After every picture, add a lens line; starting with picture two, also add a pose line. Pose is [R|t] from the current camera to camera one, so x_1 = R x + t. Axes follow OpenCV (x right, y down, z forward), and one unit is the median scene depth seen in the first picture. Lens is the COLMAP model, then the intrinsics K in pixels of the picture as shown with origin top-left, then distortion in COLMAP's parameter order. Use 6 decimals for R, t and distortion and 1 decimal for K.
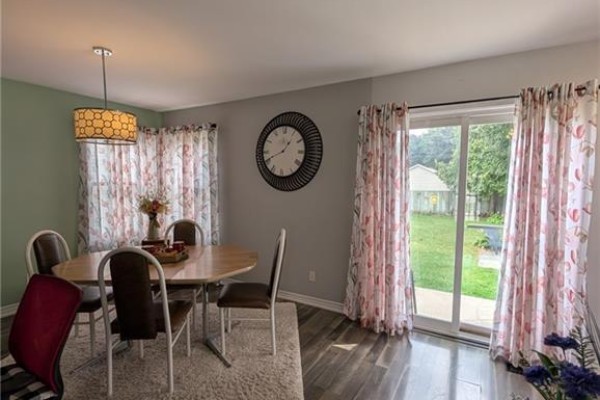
lens RADIAL K [[301.9, 0, 295.9], [0, 301.9, 202.8], [0, 0, 1]] dist [0.000420, -0.002071]
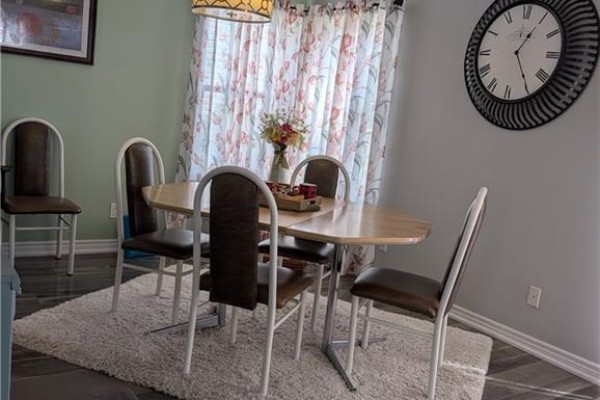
lens RADIAL K [[574.8, 0, 299.9], [0, 574.8, 196.6], [0, 0, 1]] dist [0.000056, 0.000000]
pose [[0.903100, 0.161085, -0.398072, 0.058522], [-0.141050, 0.986819, 0.079332, 0.053672], [0.405604, -0.015497, 0.913917, -0.073914]]
